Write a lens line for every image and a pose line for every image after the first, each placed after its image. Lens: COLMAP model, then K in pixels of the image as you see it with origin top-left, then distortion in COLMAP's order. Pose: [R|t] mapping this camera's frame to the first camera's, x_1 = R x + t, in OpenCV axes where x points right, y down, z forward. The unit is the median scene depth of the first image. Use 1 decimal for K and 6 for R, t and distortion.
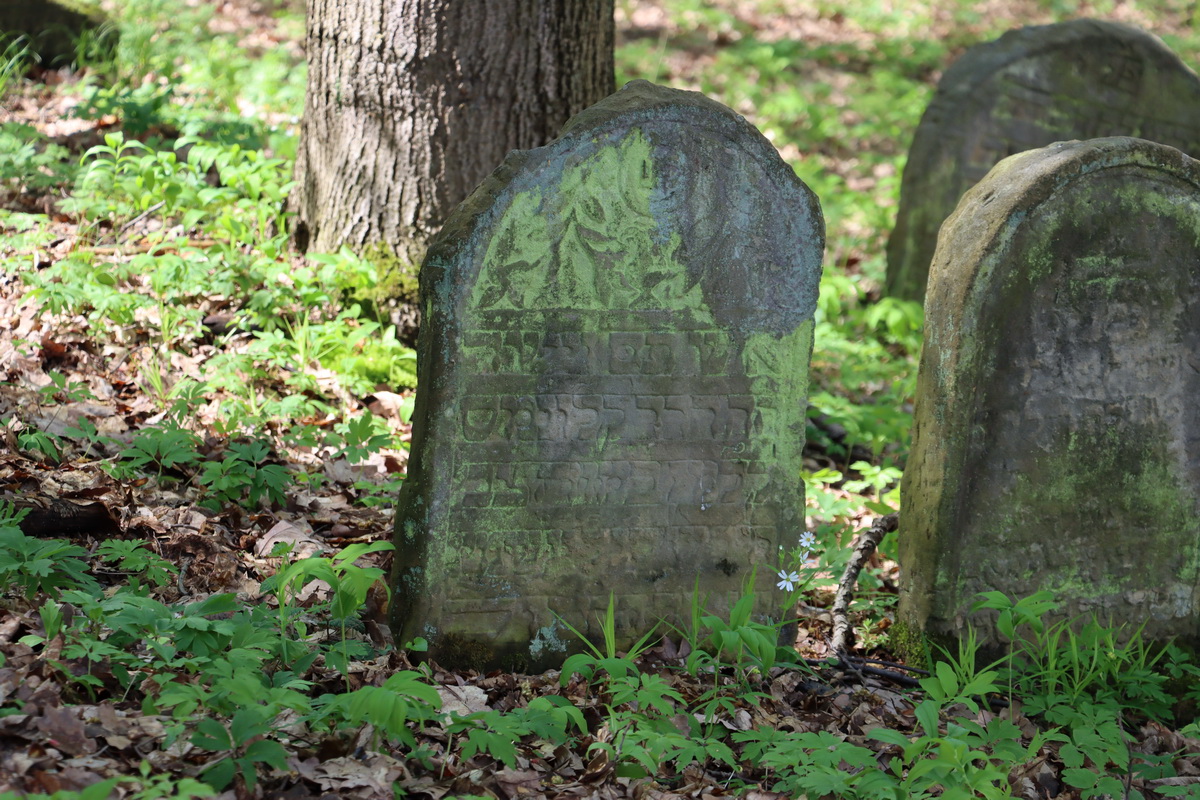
lens RADIAL K [[4974.0, 0, 601.7], [0, 4974.0, 403.0], [0, 0, 1]] dist [1.203323, 0.000000]
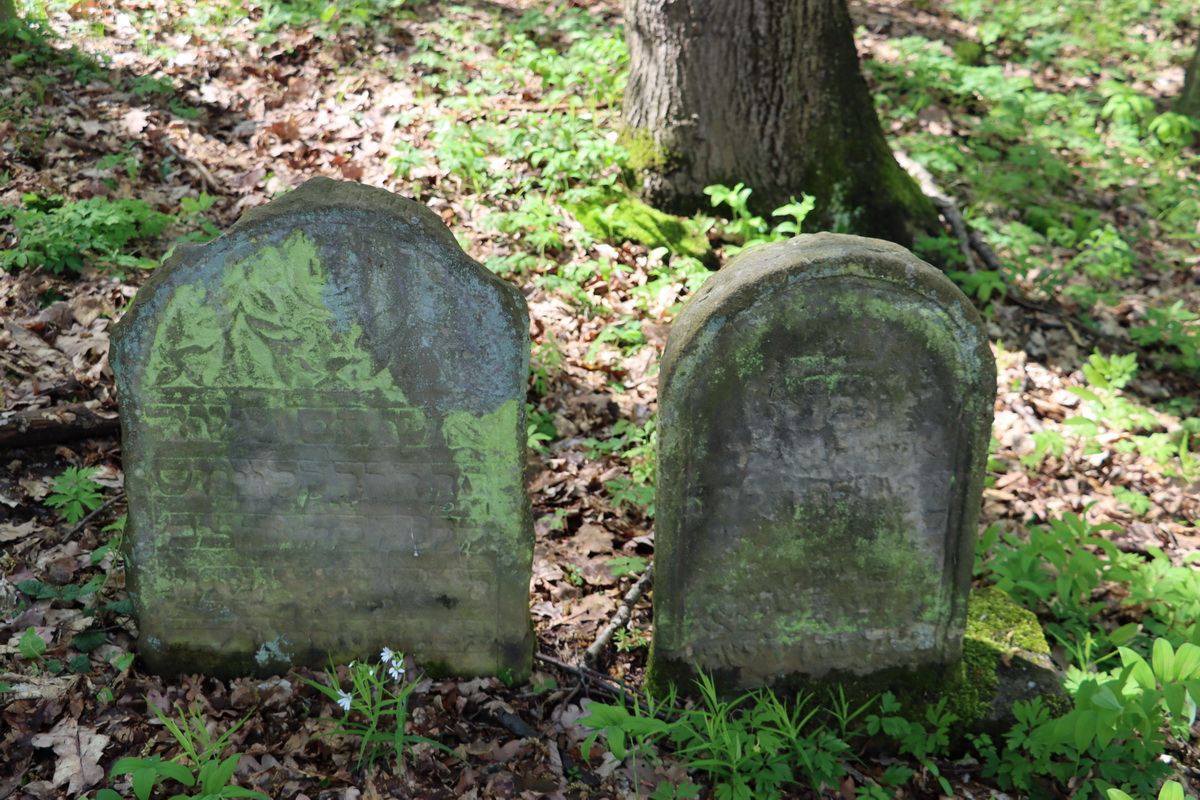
lens RADIAL K [[1772.6, 0, 601.9], [0, 1772.6, 405.6], [0, 0, 1]] dist [0.047239, 0.000000]
pose [[0.909644, 0.141738, -0.390459, 0.205348], [-0.039642, 0.965315, 0.258059, -0.113186], [0.413493, -0.219264, 0.883712, 0.670854]]
